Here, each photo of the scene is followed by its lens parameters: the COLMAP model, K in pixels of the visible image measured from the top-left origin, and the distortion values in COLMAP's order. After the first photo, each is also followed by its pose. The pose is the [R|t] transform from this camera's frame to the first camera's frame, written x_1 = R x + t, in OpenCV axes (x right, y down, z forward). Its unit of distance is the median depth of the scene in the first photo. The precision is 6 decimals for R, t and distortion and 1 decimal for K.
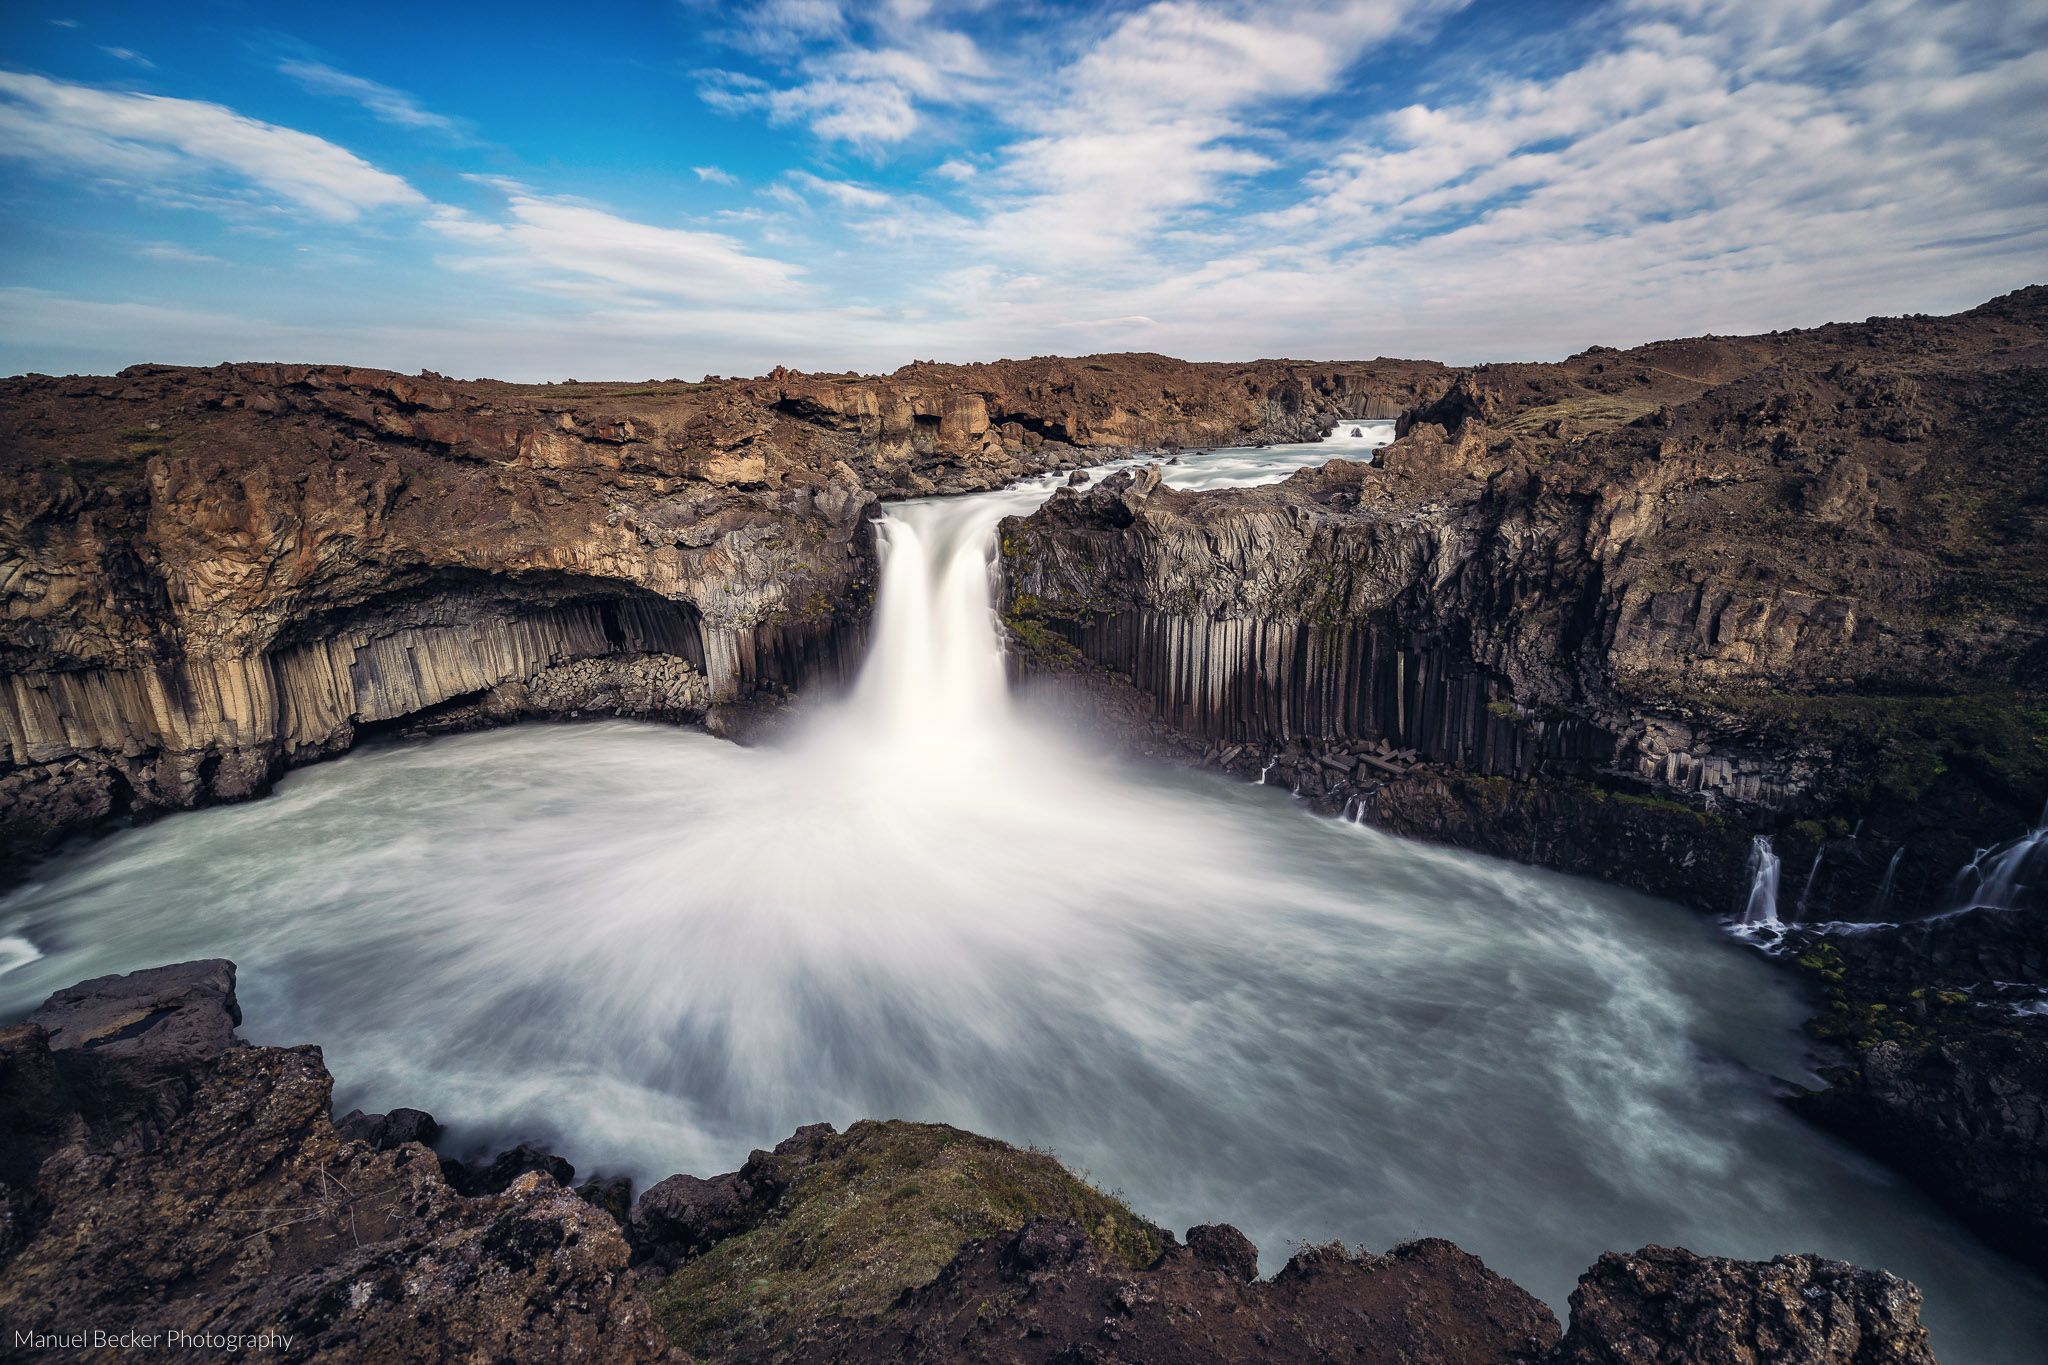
lens RADIAL K [[916.1, 0, 1028.7], [0, 916.1, 684.5], [0, 0, 1]] dist [-0.003179, 0.000277]
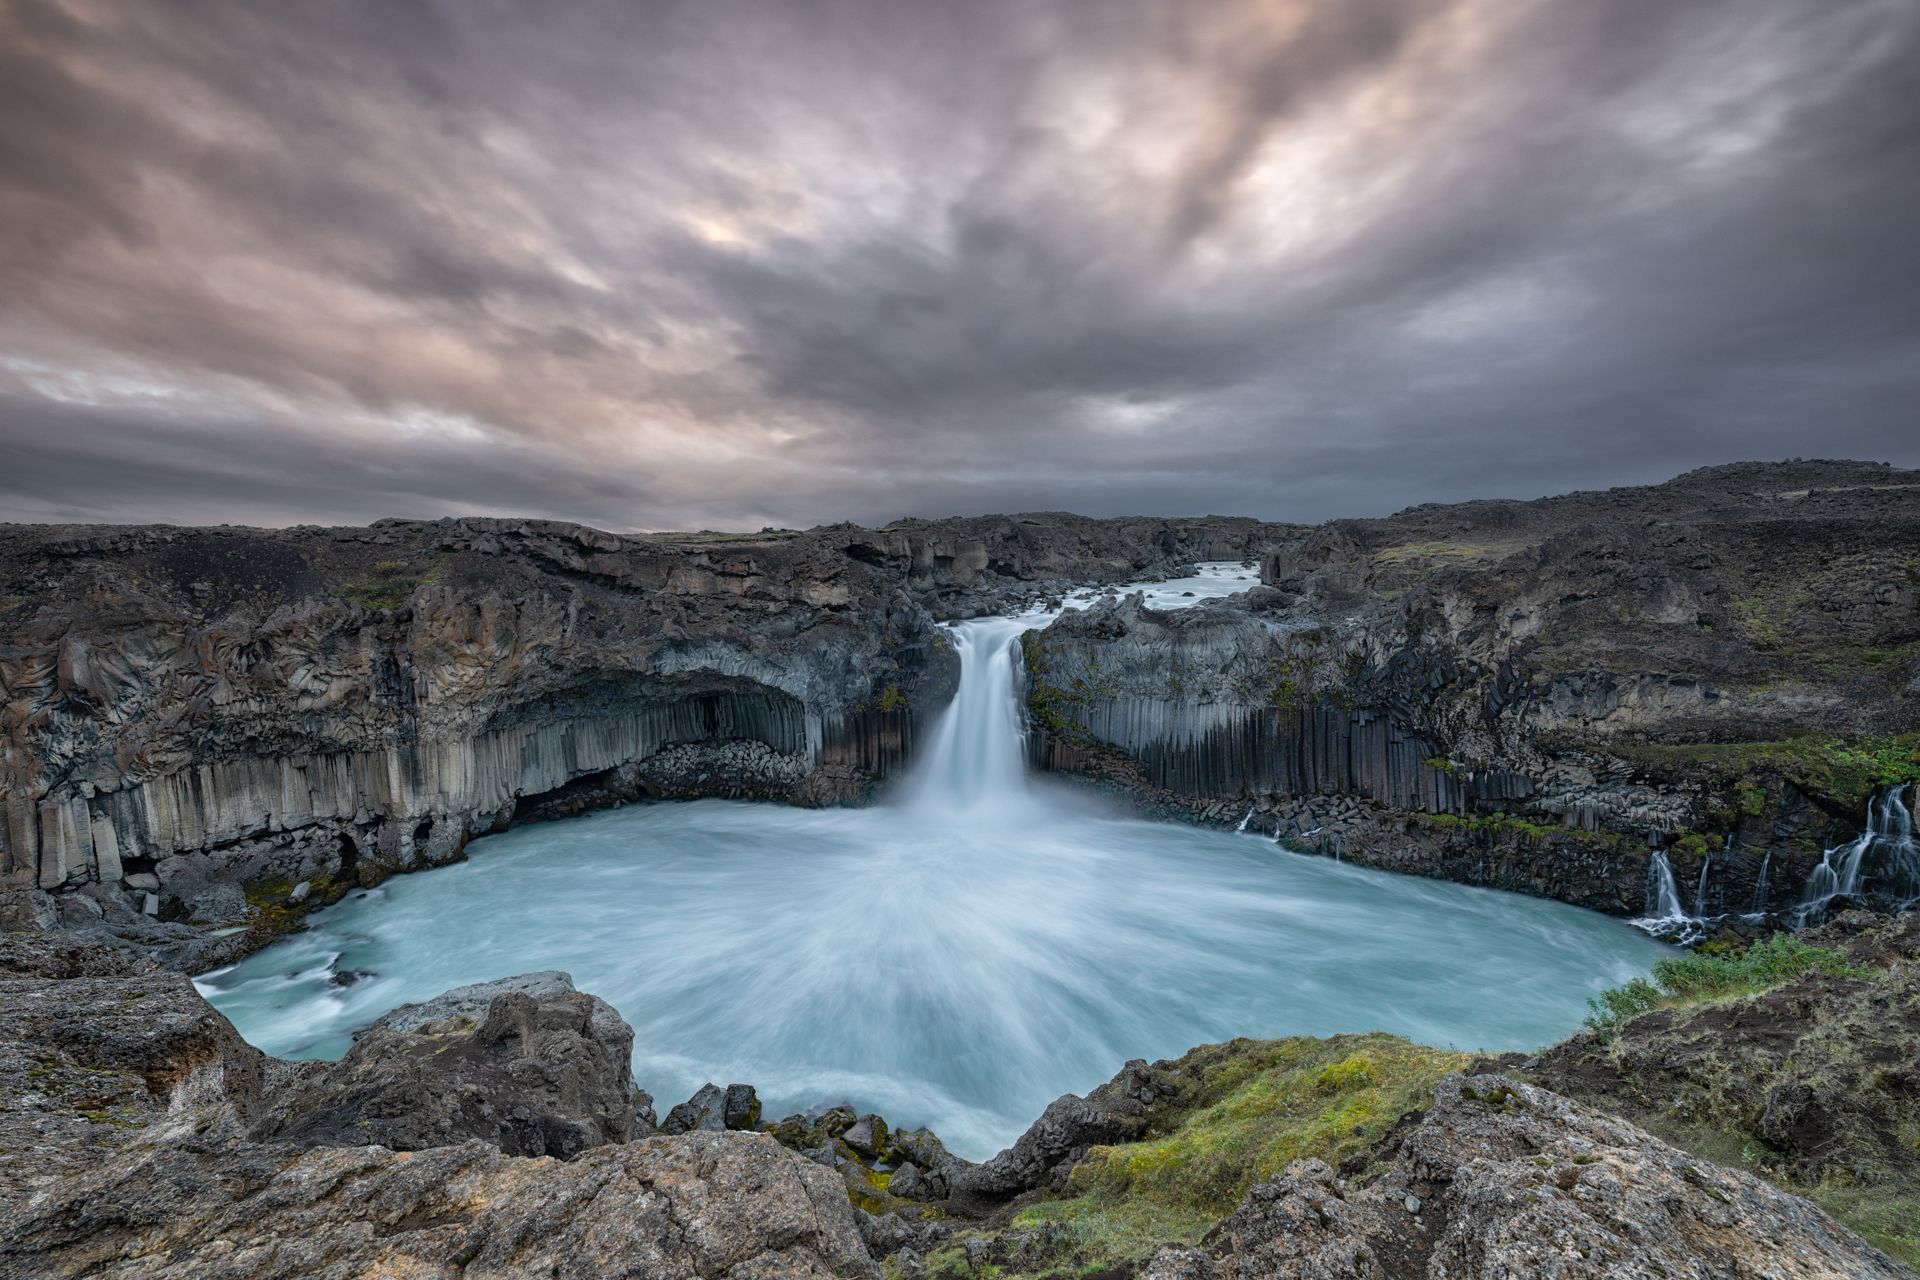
lens RADIAL K [[751.1, 0, 950.1], [0, 751.1, 644.3], [0, 0, 1]] dist [-0.001987, -0.000023]
pose [[0.998496, -0.008887, 0.054092, -0.215928], [0.018109, 0.984848, -0.172474, 0.026125], [-0.051740, 0.173194, 0.983528, -0.065259]]
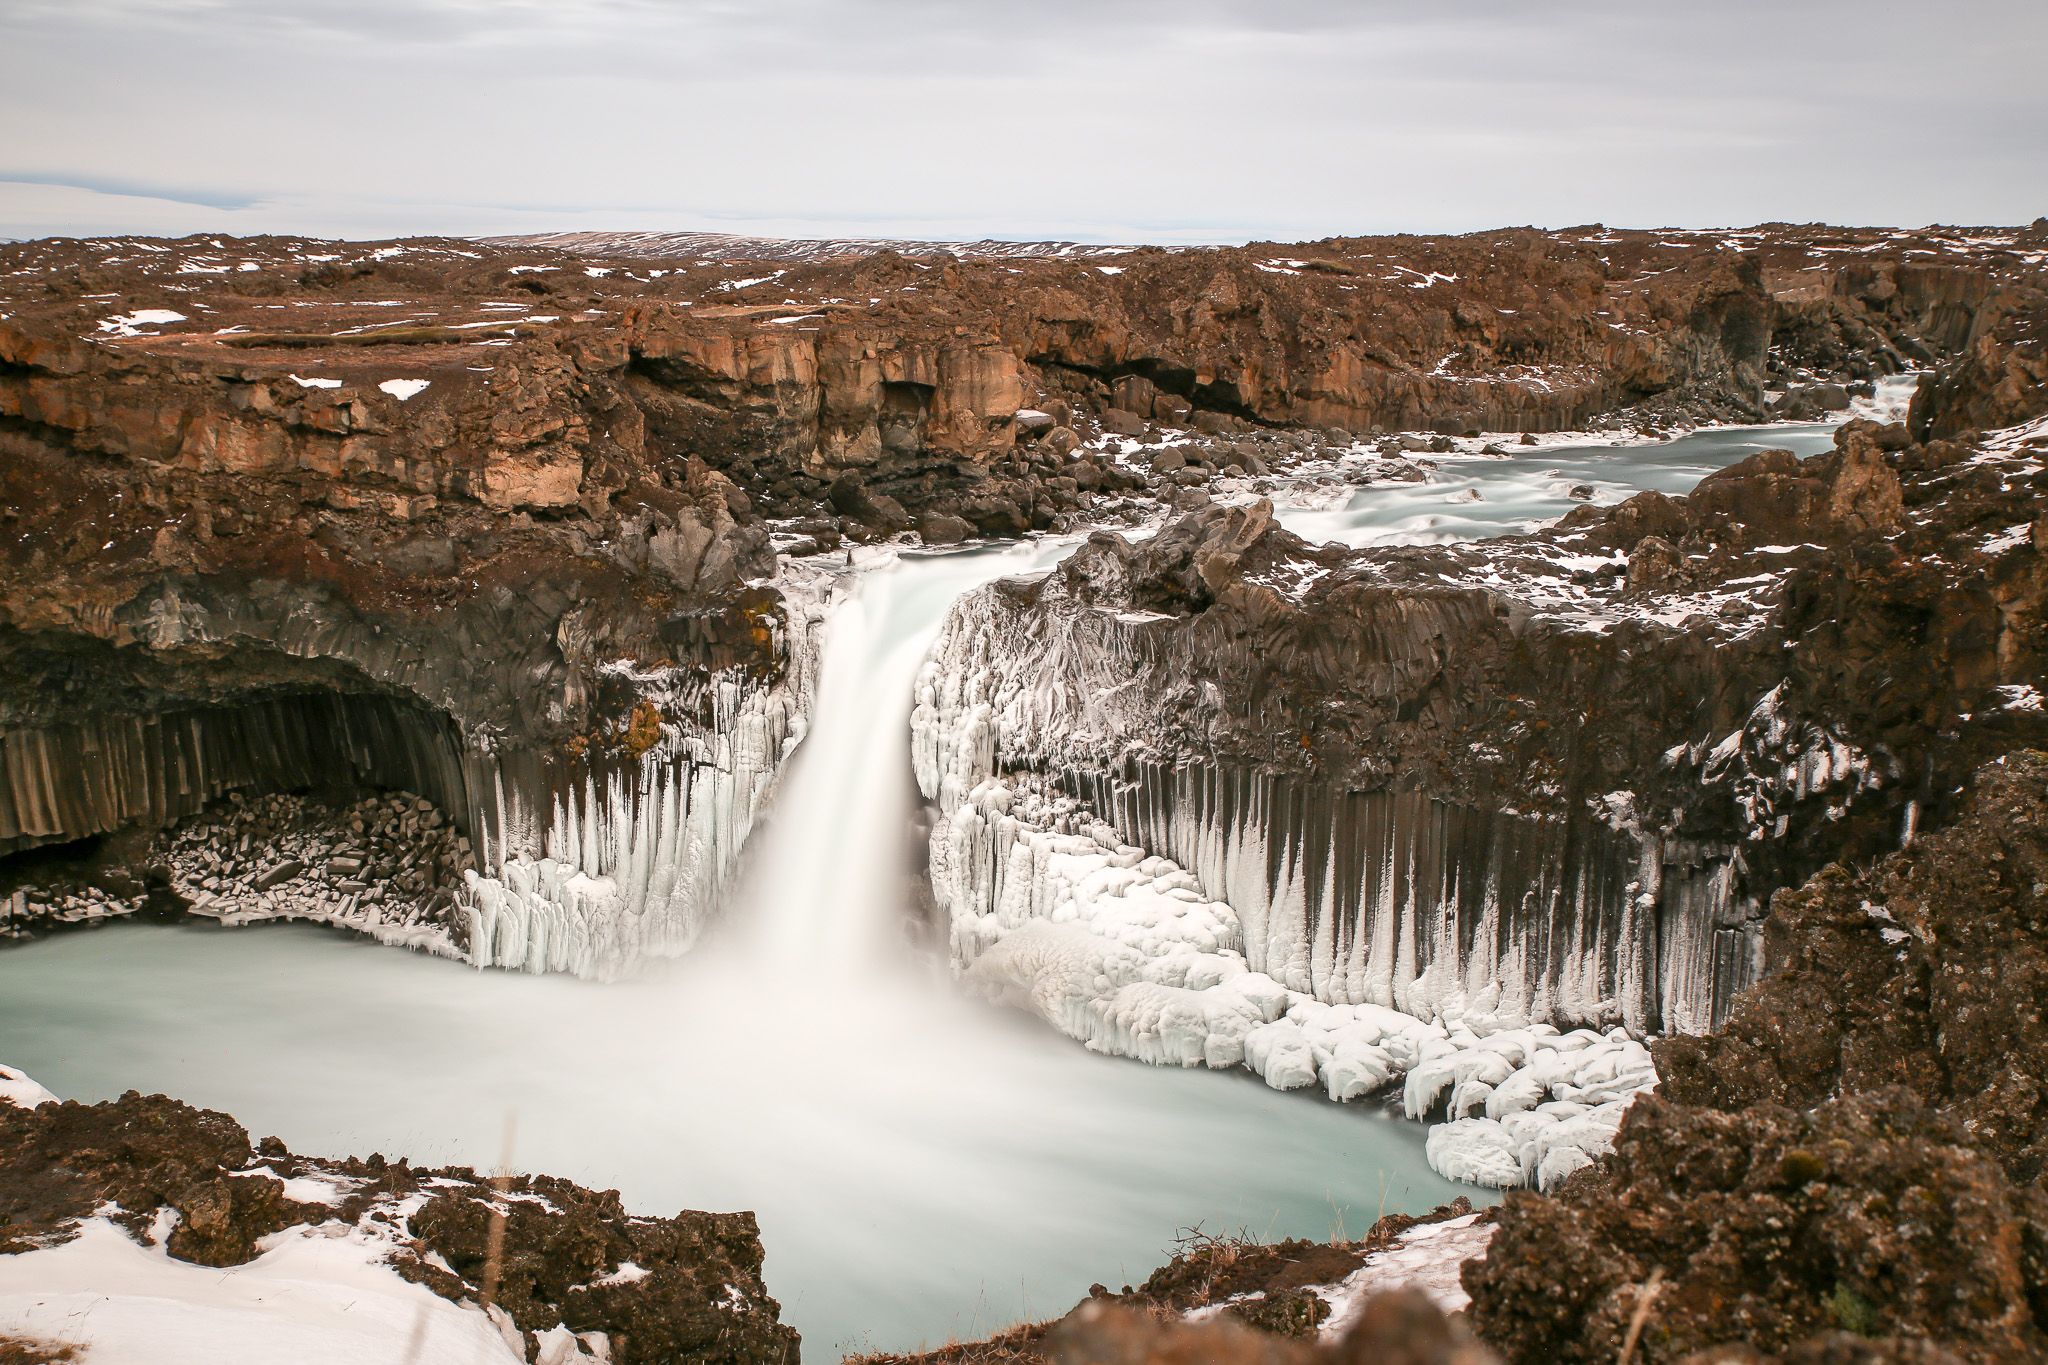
lens RADIAL K [[2016.1, 0, 1024.0], [0, 2016.1, 682.5], [0, 0, 1]] dist [-0.032218, 0.147862]
pose [[0.986901, 0.047337, -0.154225, 0.202562], [-0.062133, 0.993765, -0.092577, -0.012747], [0.148881, 0.100947, 0.983689, -0.203805]]
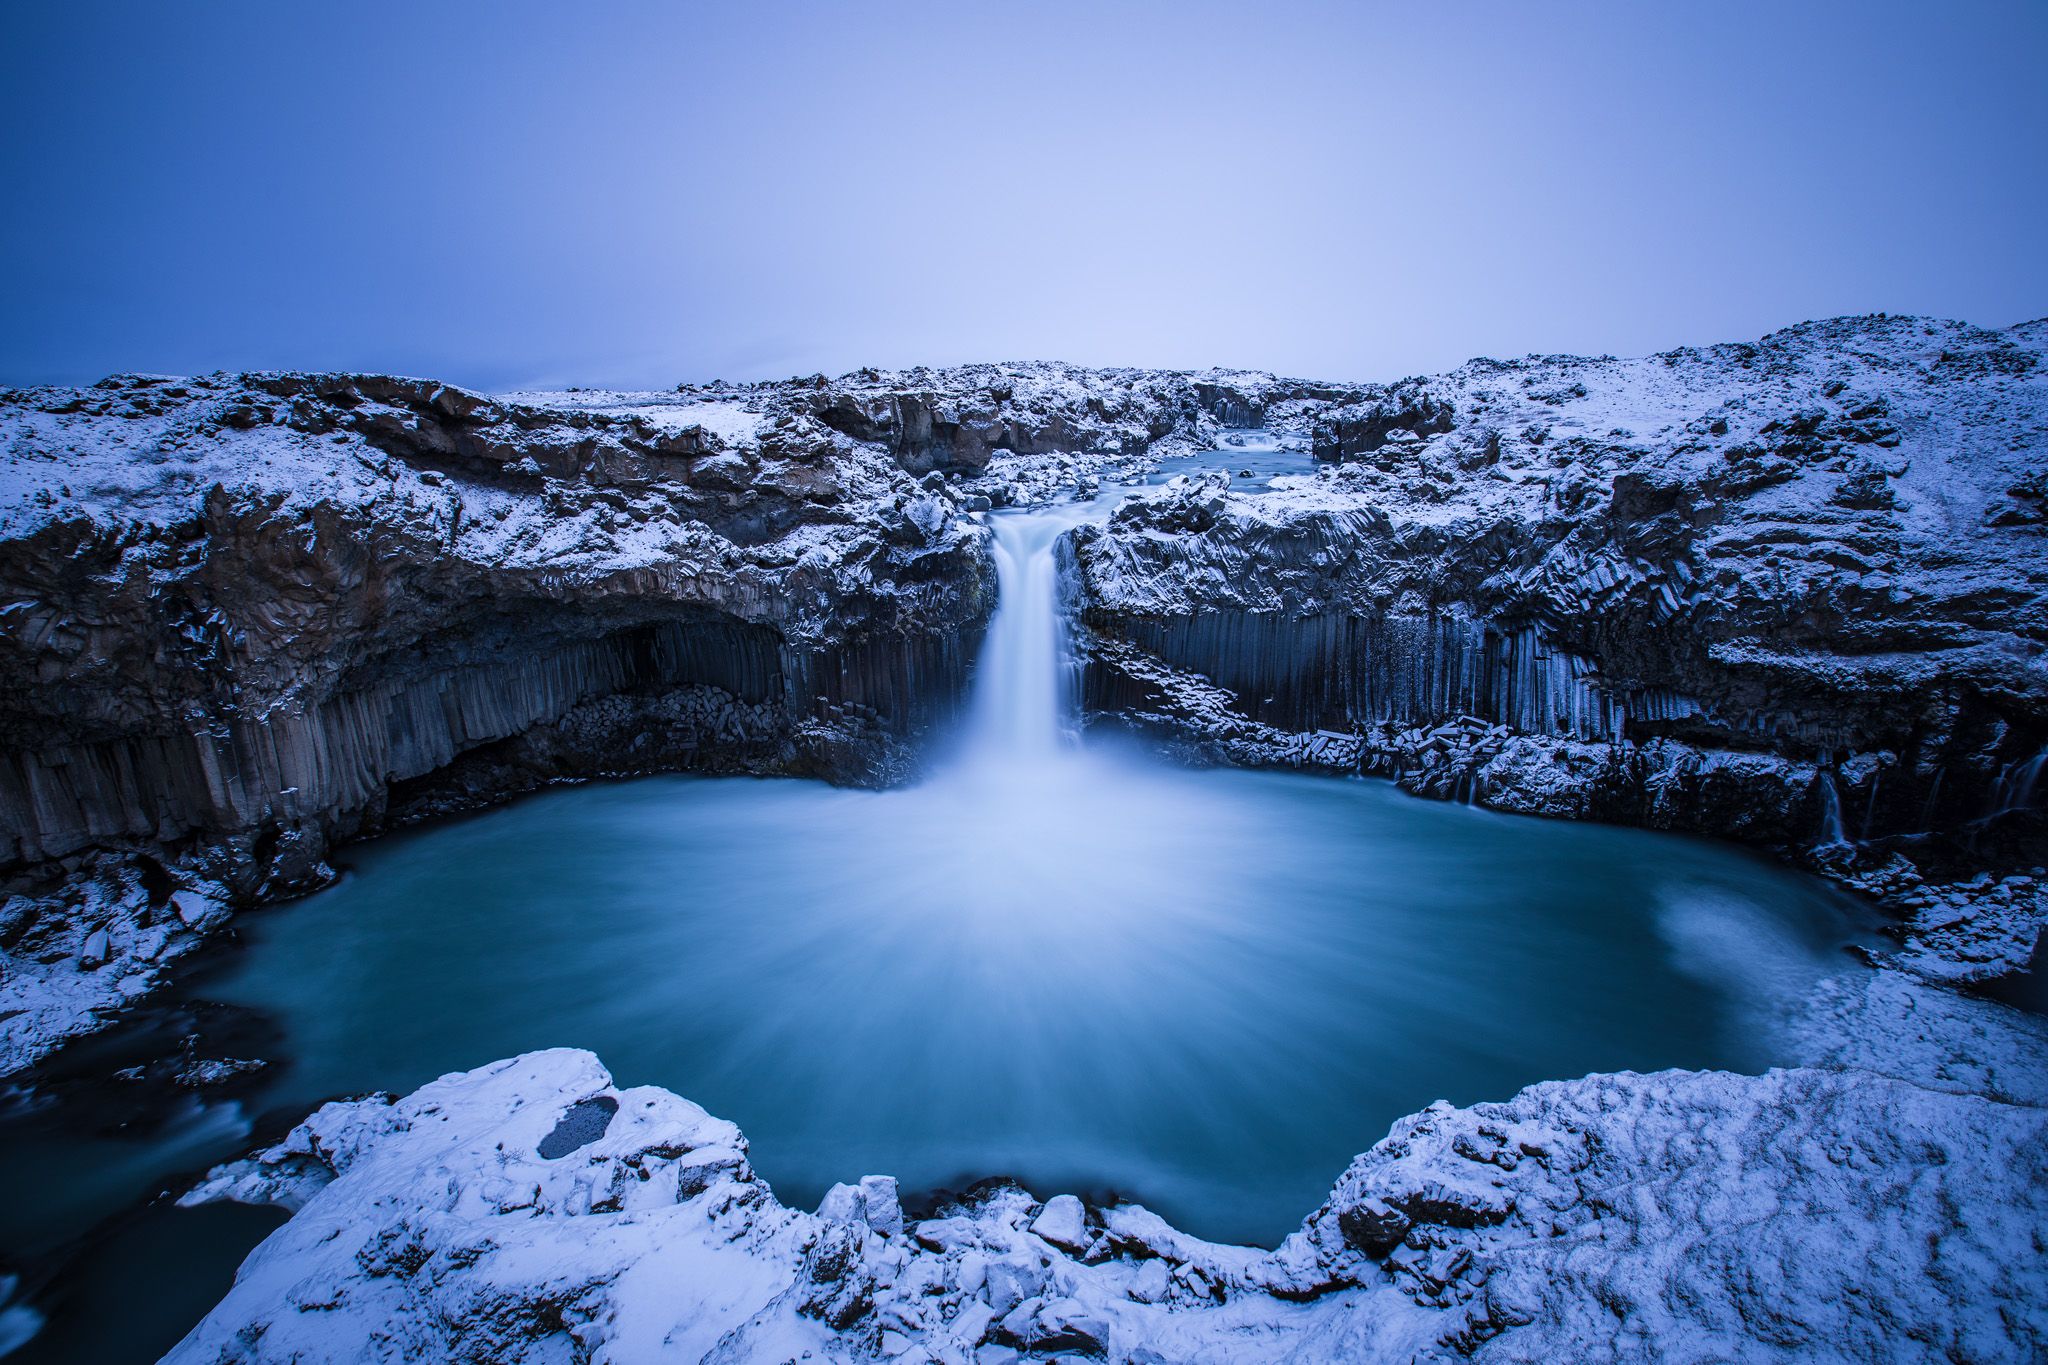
lens RADIAL K [[937.9, 0, 1015.5], [0, 937.9, 684.7], [0, 0, 1]] dist [-0.048381, 0.016733]
pose [[0.977207, -0.061483, 0.203191, -0.342563], [0.064556, 0.997878, -0.008523, -0.005602], [-0.202236, 0.021446, 0.979102, 0.025340]]
